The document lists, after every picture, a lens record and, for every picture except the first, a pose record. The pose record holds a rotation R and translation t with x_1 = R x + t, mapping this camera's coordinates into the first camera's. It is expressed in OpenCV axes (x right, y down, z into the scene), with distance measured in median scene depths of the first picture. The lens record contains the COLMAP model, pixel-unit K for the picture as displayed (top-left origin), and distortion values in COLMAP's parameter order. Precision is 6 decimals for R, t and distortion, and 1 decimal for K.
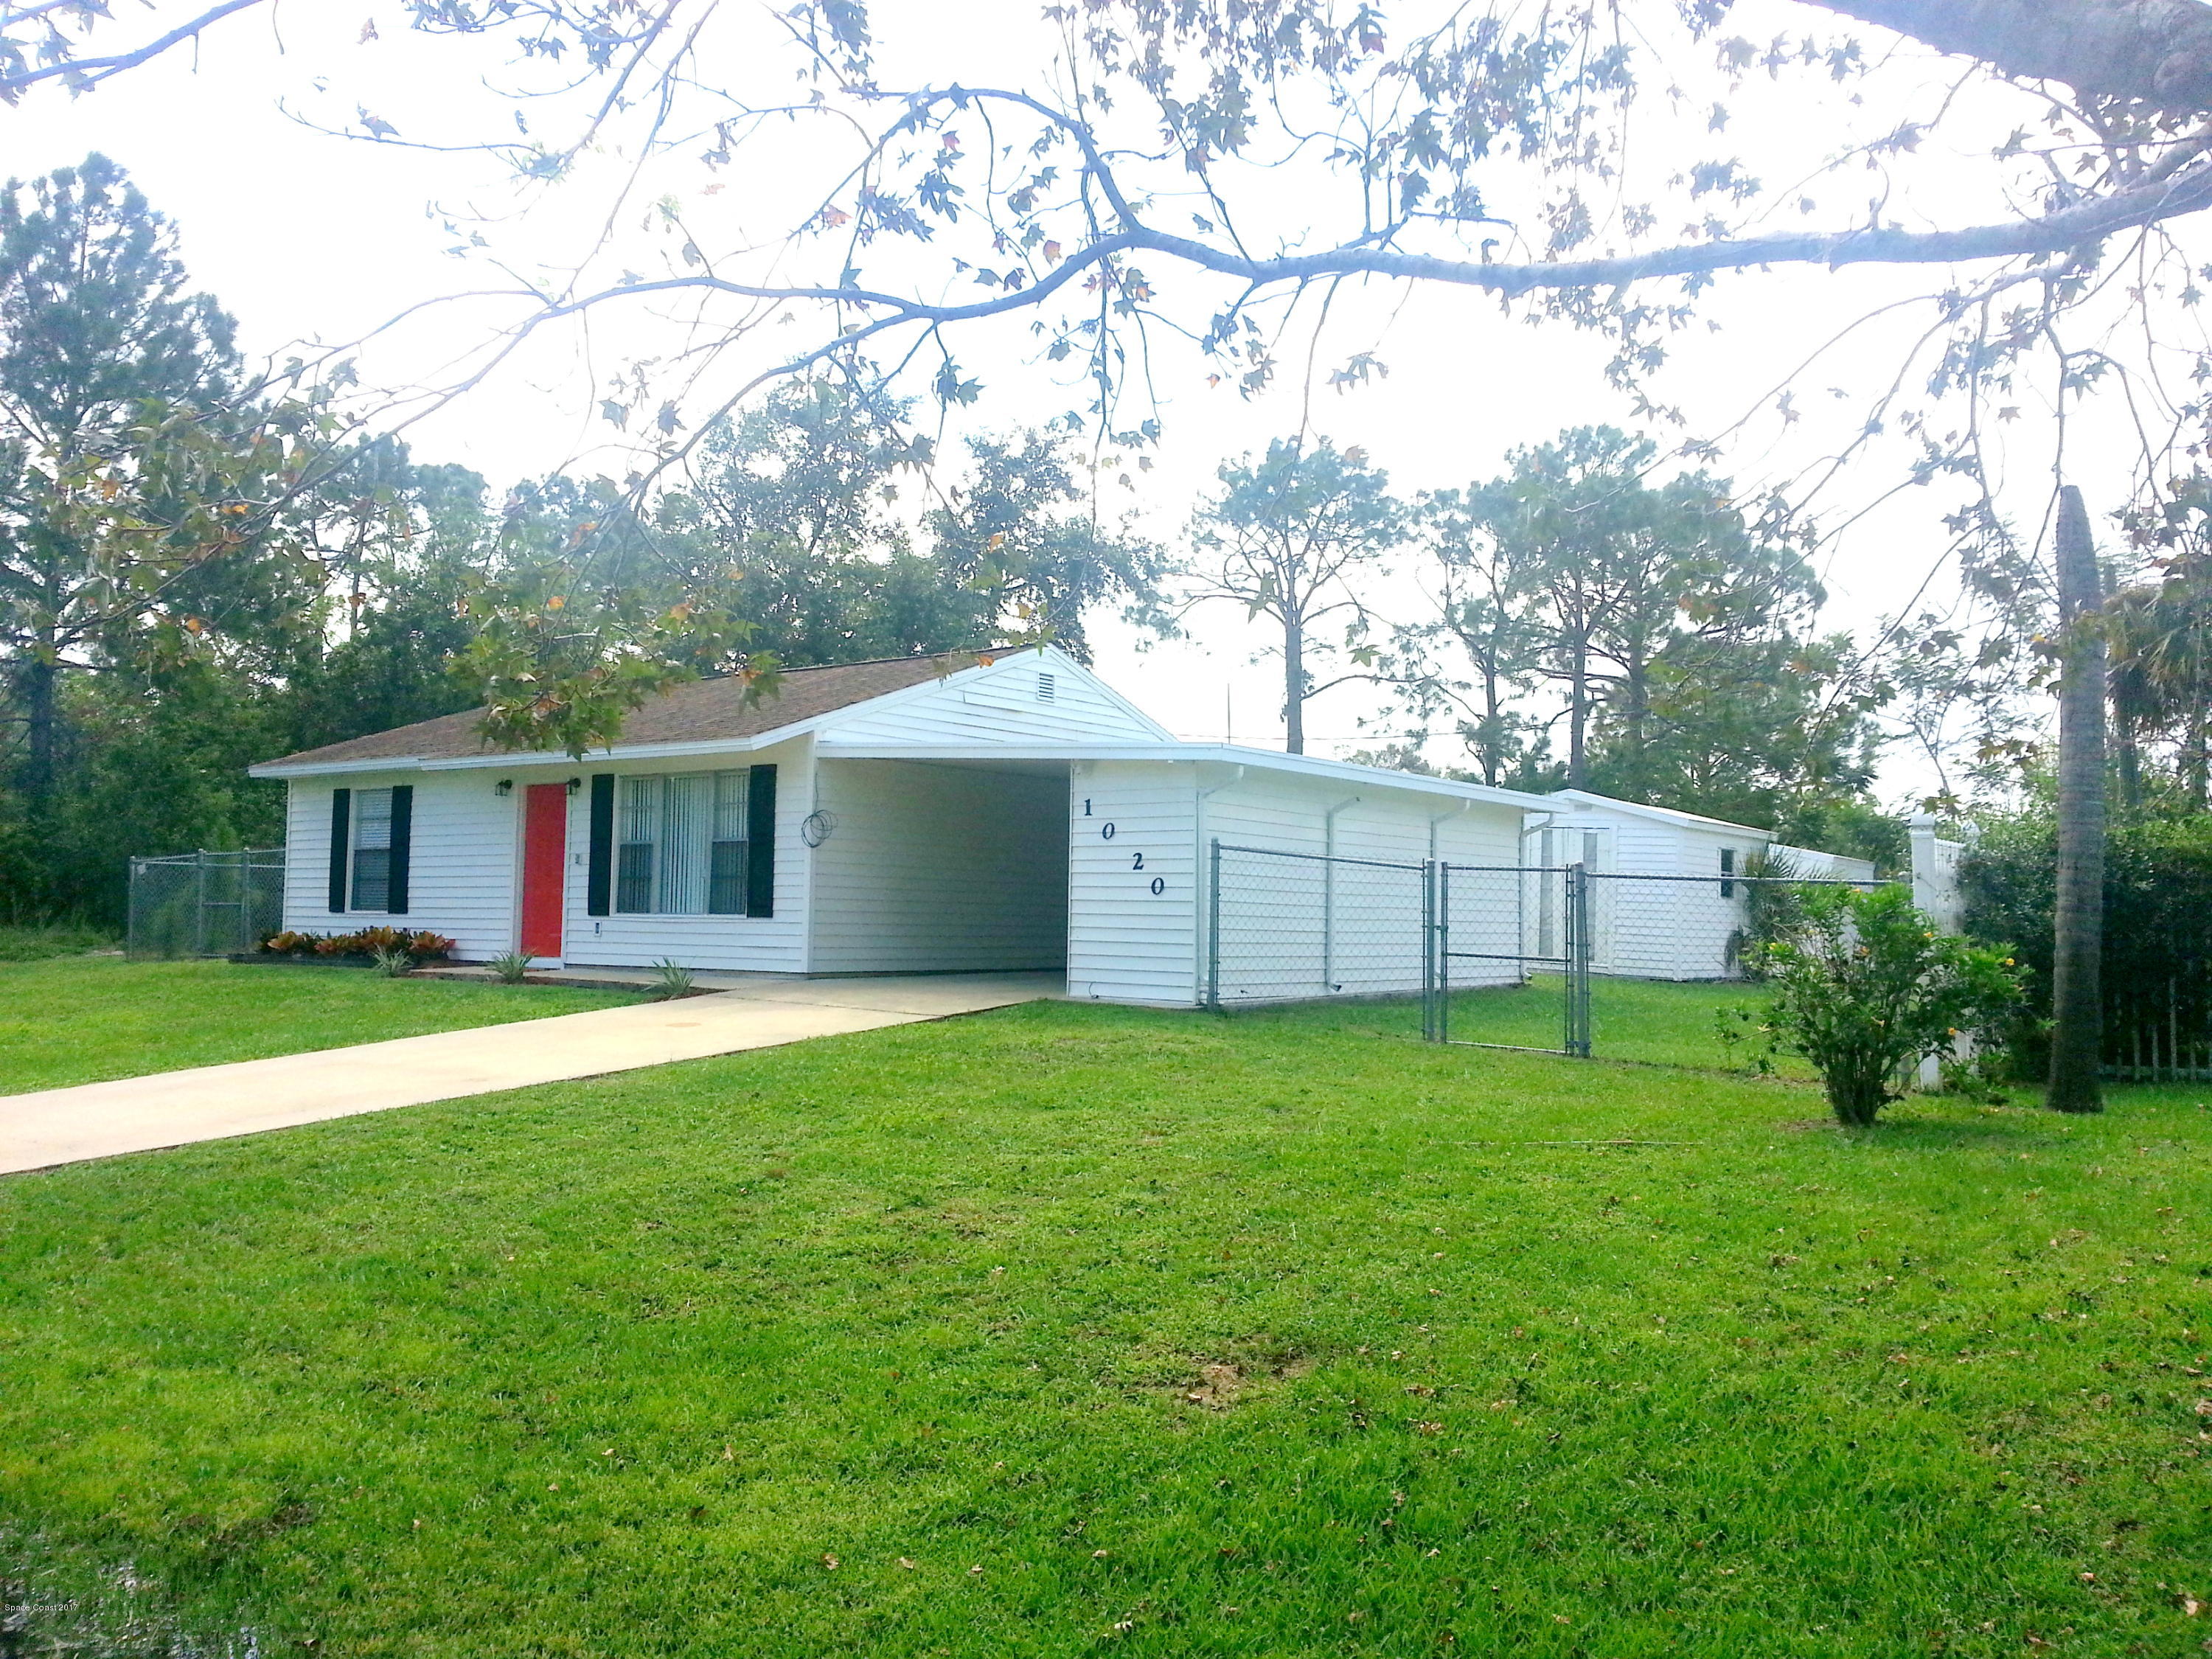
lens RADIAL K [[1785.5, 0, 1112.0], [0, 1785.5, 825.3], [0, 0, 1]] dist [0.104657, -0.186503]
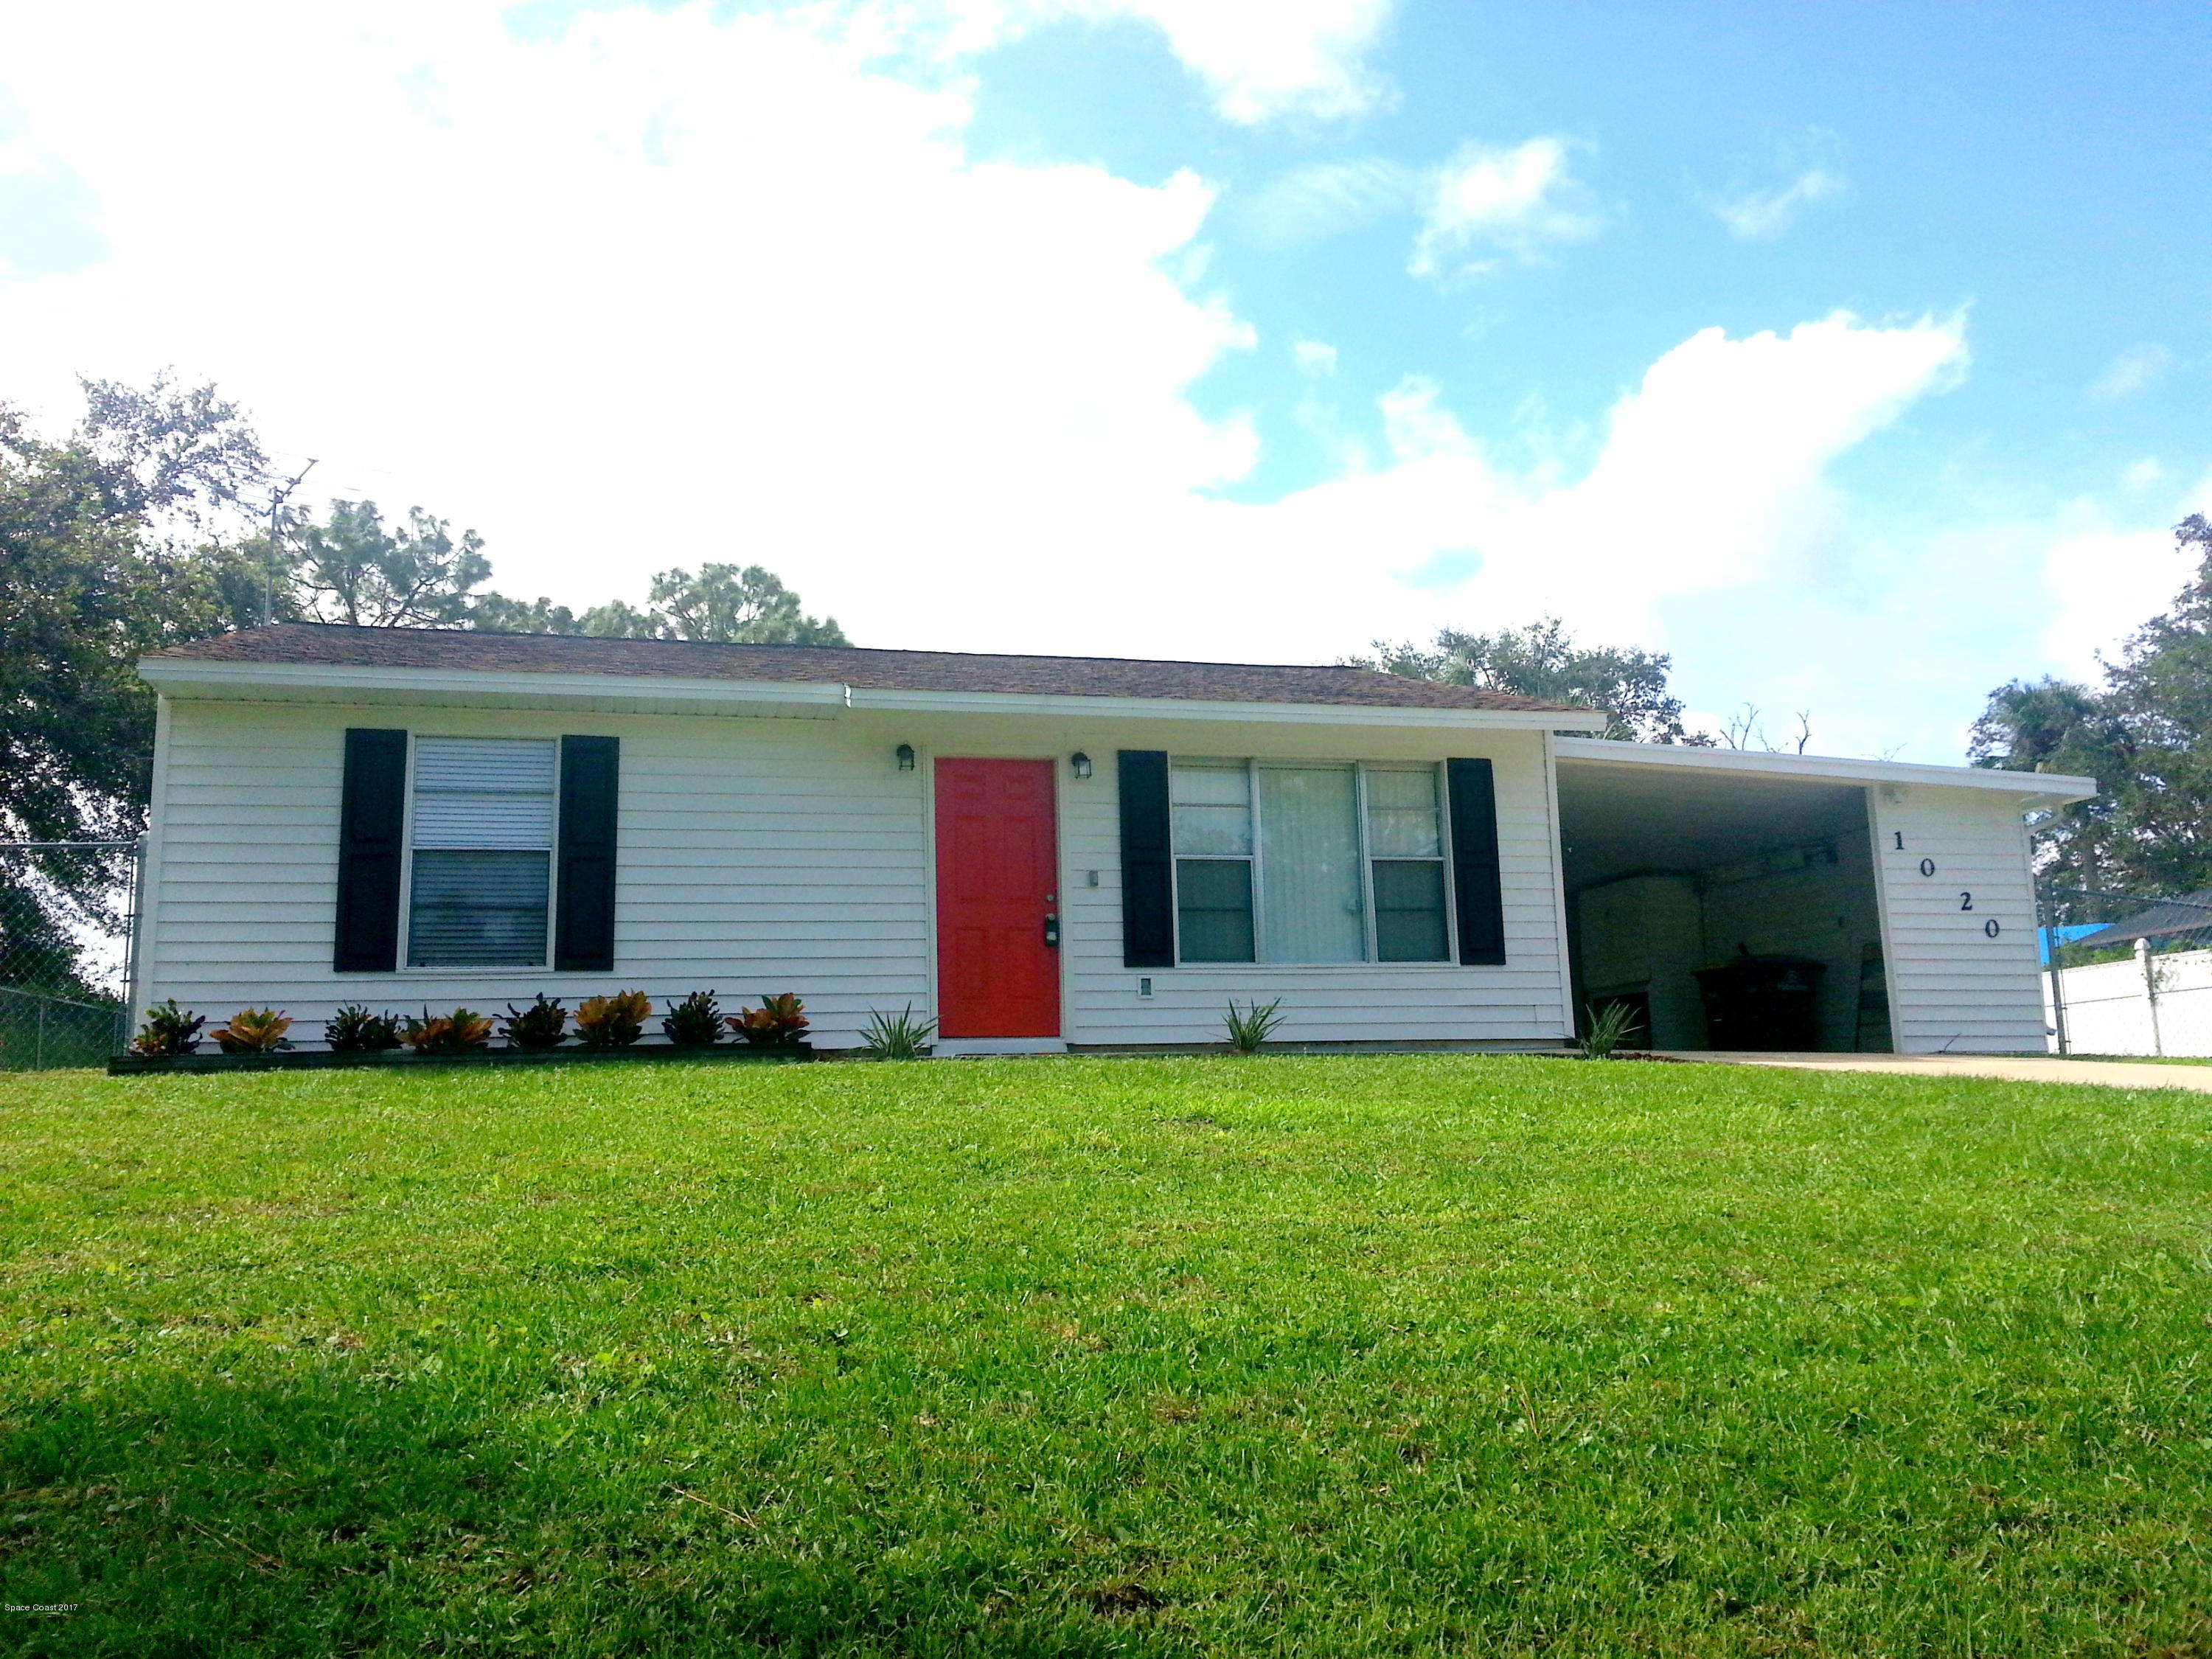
lens RADIAL K [[1792.3, 0, 1117.0], [0, 1792.3, 812.3], [0, 0, 1]] dist [0.080039, -0.125514]
pose [[0.636977, 0.106678, 0.763466, -0.787703], [-0.003292, 0.990746, -0.135688, 0.082606], [-0.770875, 0.083917, 0.631434, 0.601445]]
